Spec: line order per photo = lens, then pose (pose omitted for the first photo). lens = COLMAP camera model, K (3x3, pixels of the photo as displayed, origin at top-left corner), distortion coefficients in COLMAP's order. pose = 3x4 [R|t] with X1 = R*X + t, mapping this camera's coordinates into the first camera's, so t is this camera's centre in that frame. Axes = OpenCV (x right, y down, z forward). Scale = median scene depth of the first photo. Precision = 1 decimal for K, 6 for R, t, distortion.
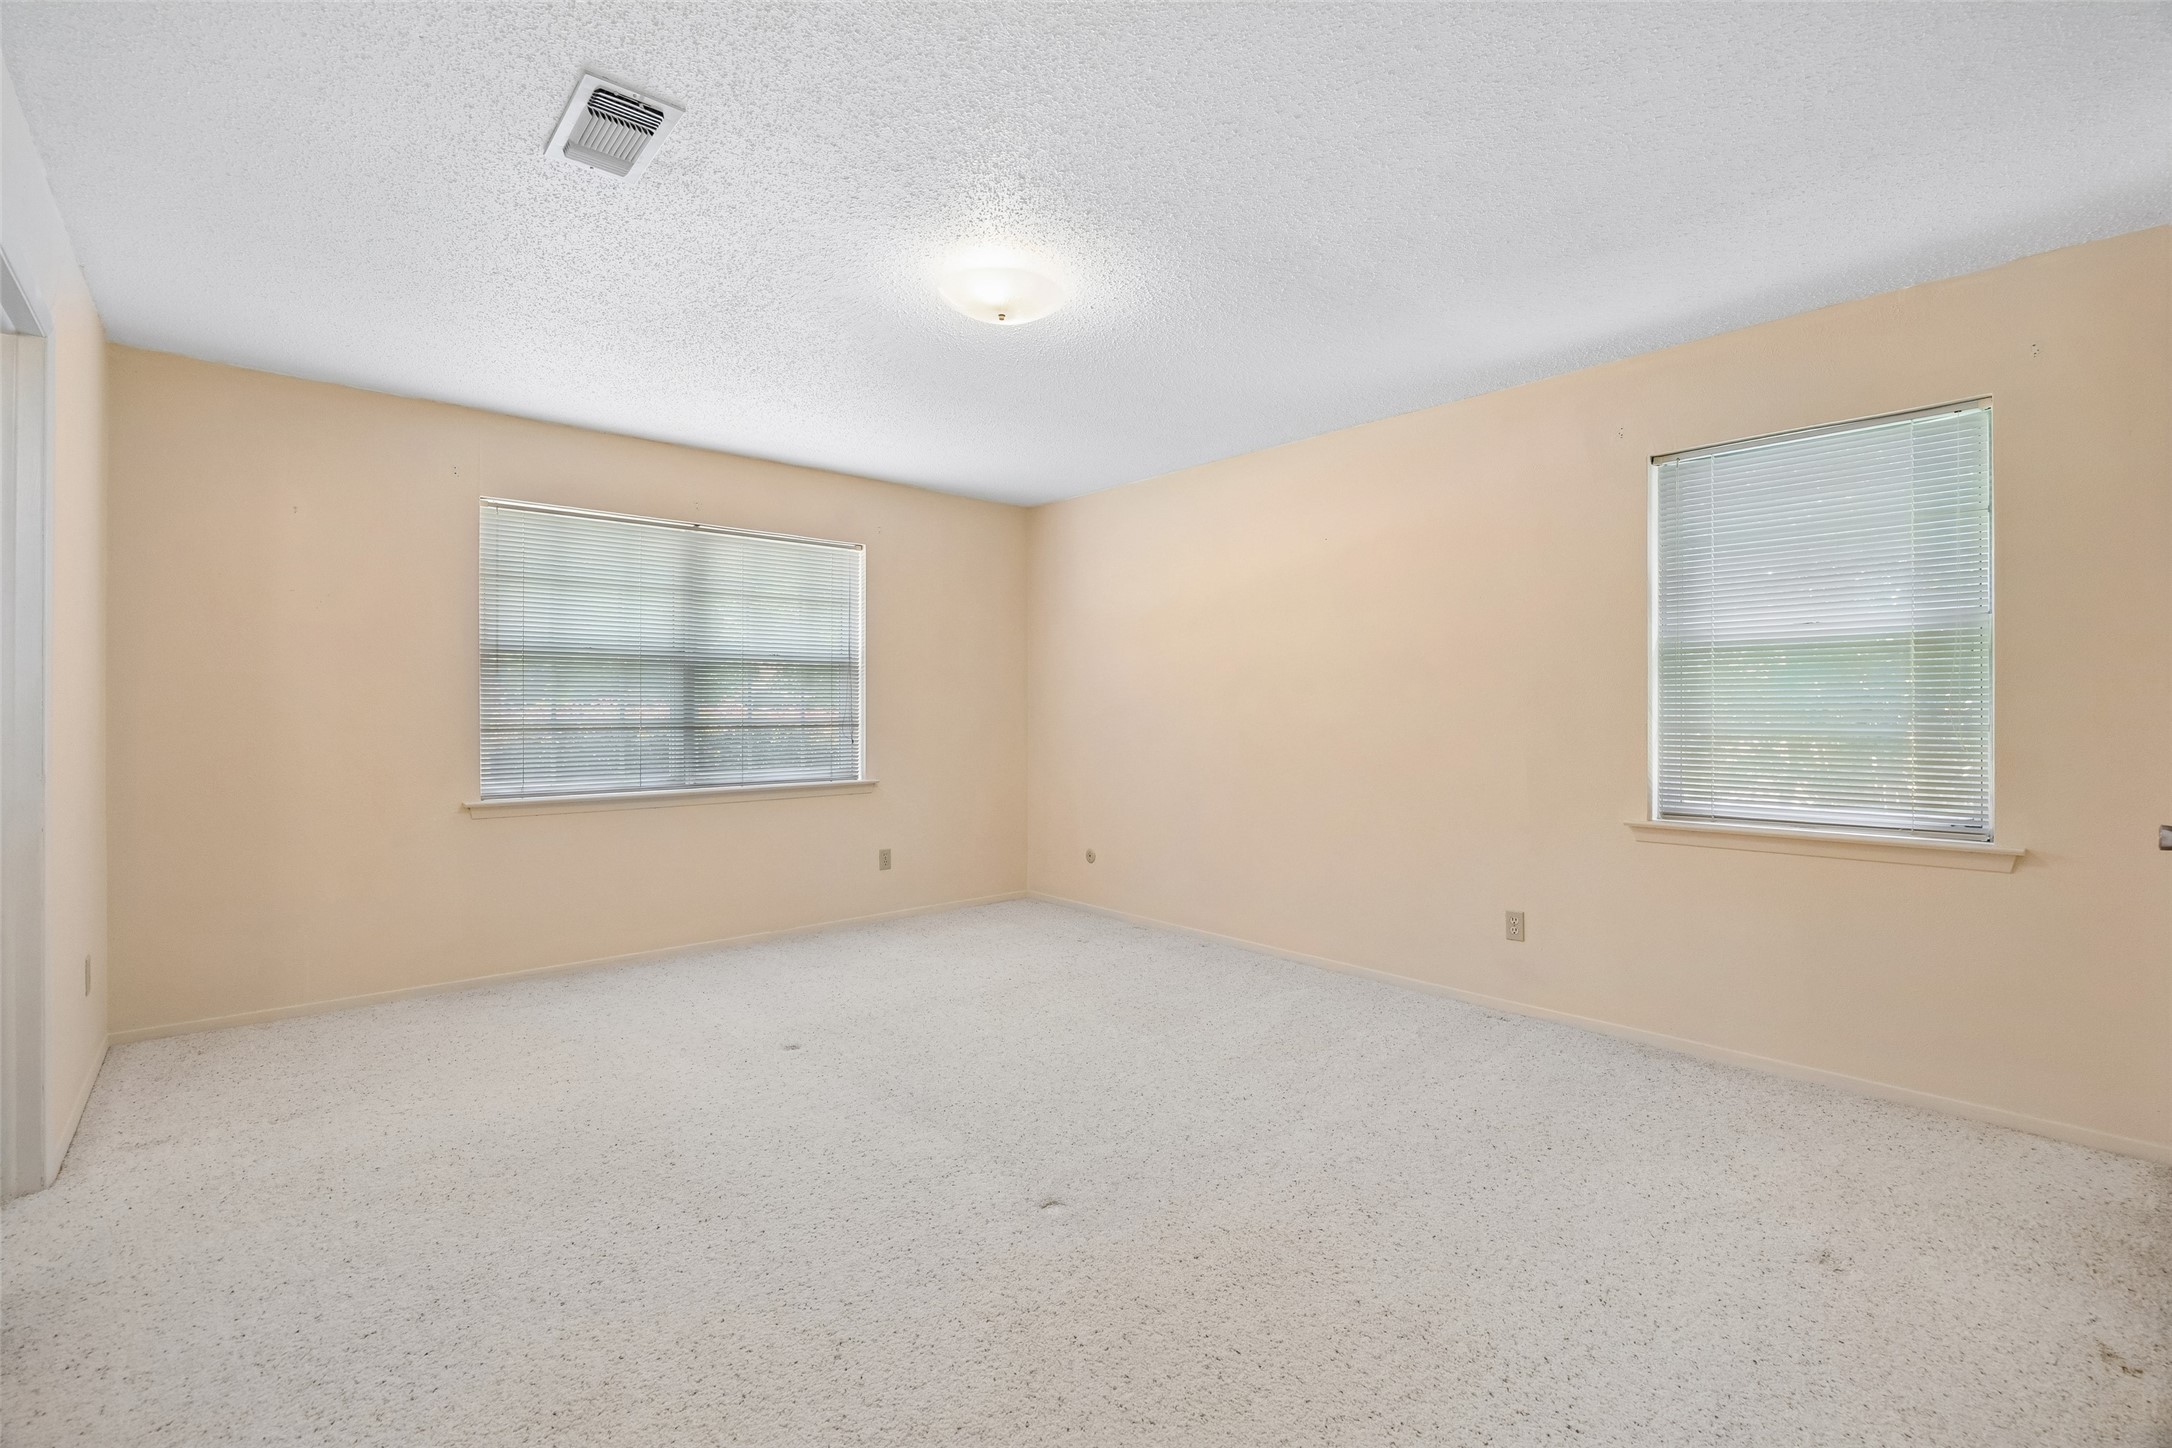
lens RADIAL K [[949.8, 0, 1075.7], [0, 949.8, 712.7], [0, 0, 1]] dist [-0.012692, -0.000531]
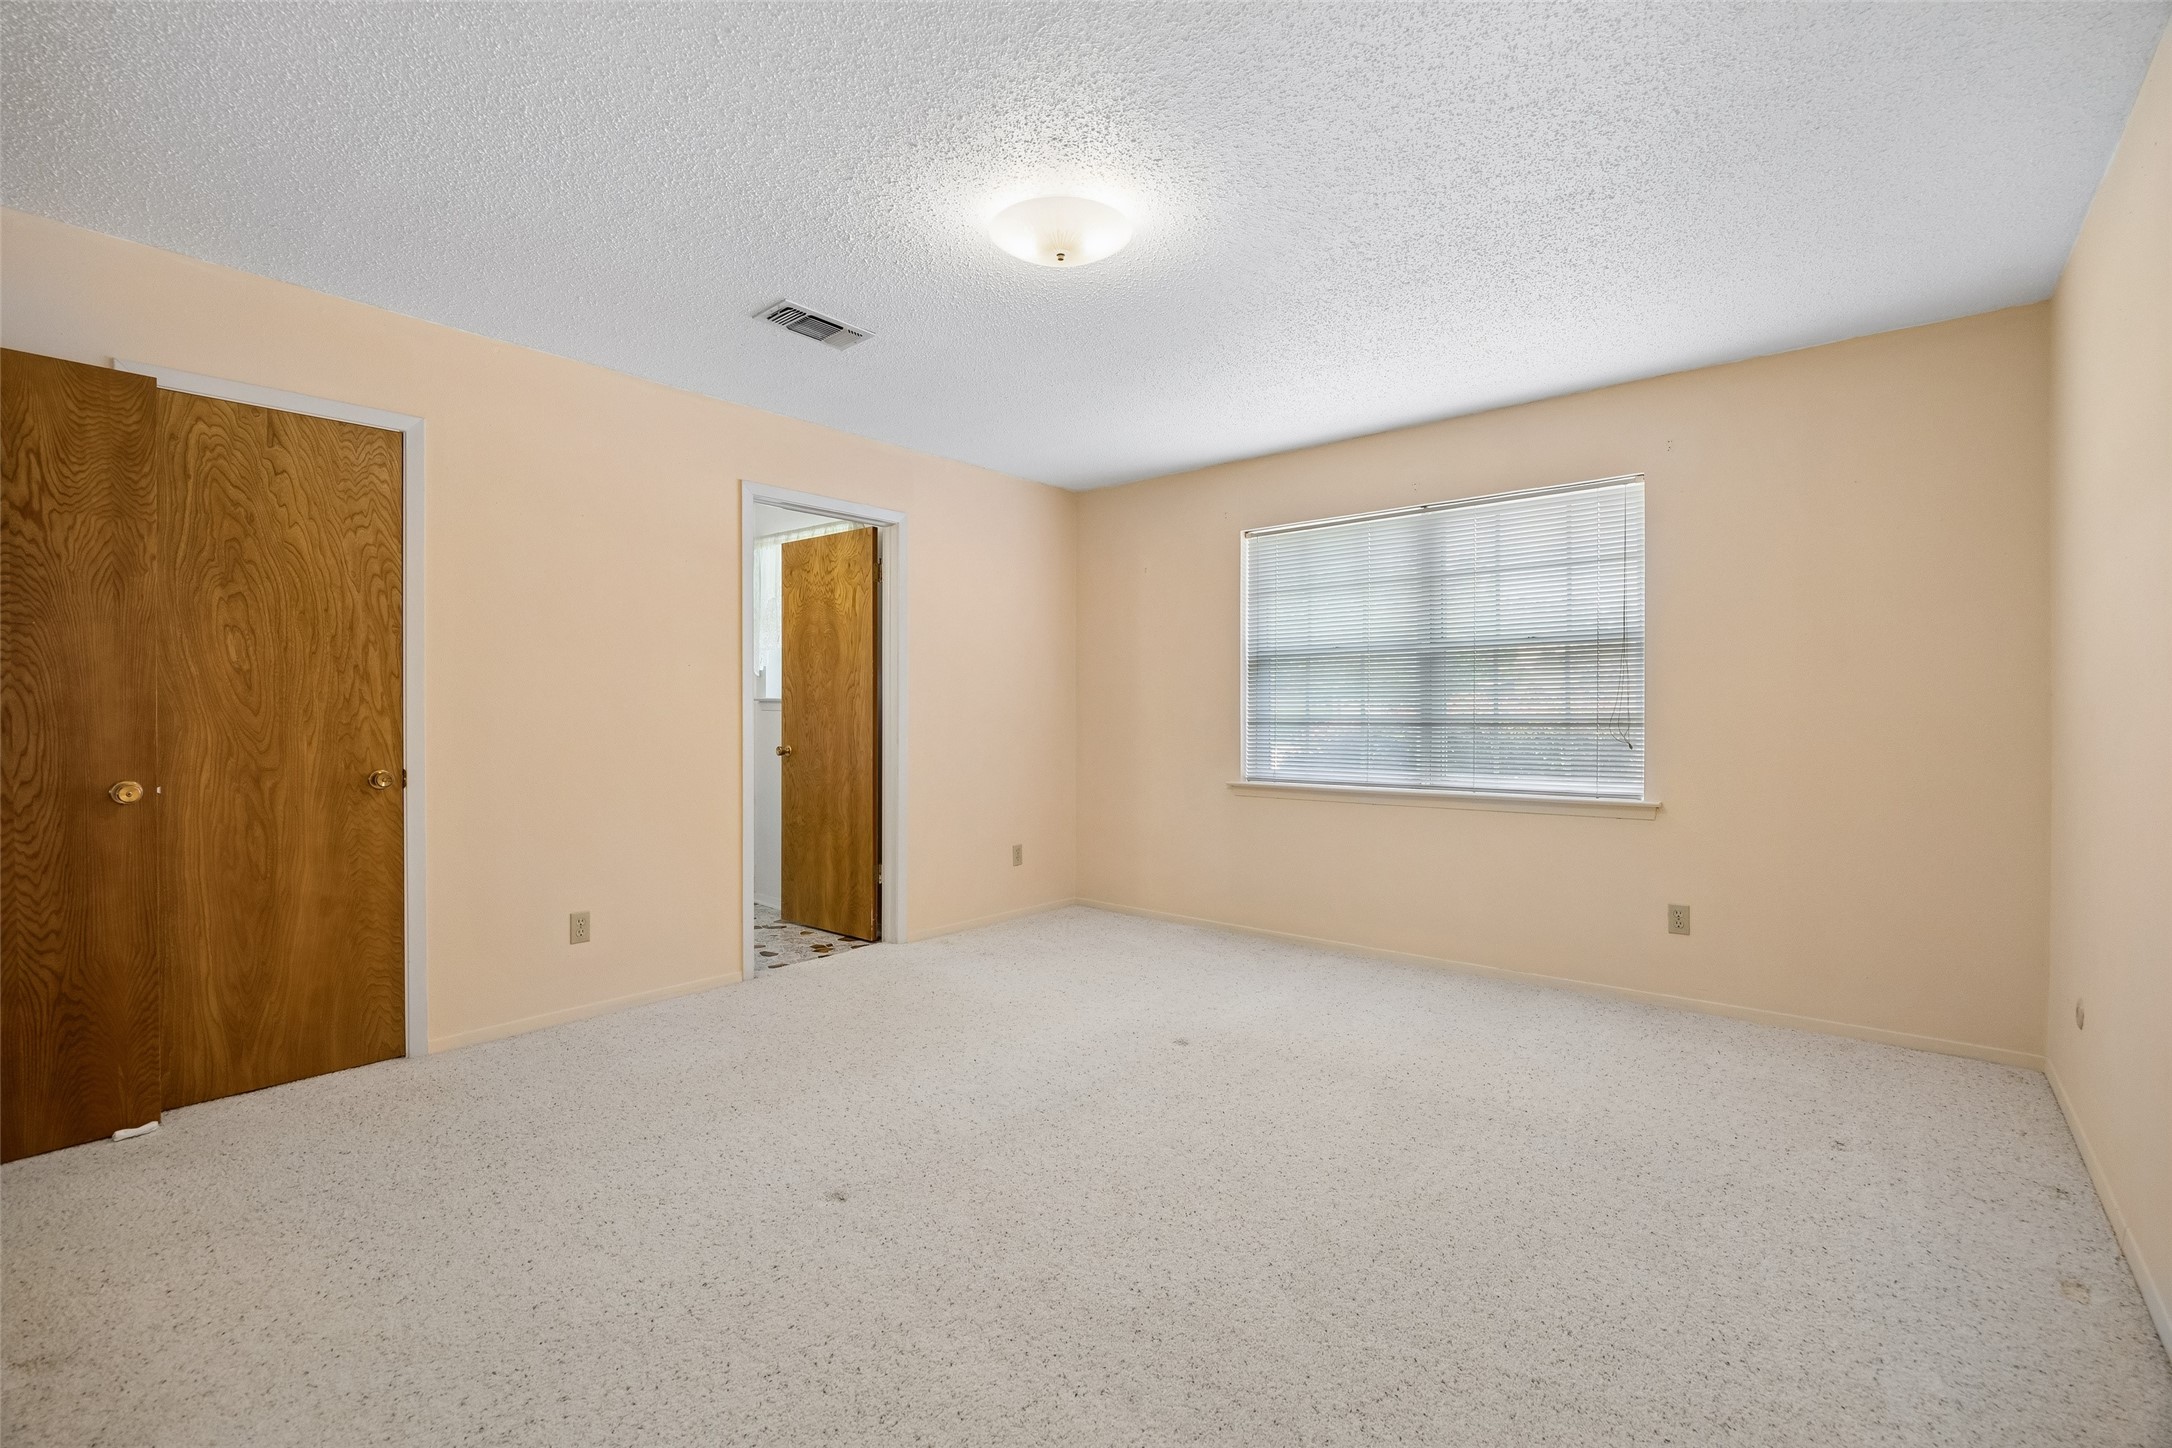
lens RADIAL K [[949.8, 0, 1075.7], [0, 949.8, 712.7], [0, 0, 1]] dist [-0.012692, -0.000531]
pose [[0.129946, -0.001108, -0.991520, 0.479735], [0.002643, 0.999996, -0.000771, 0.004454], [0.991518, -0.002520, 0.129948, 0.539966]]
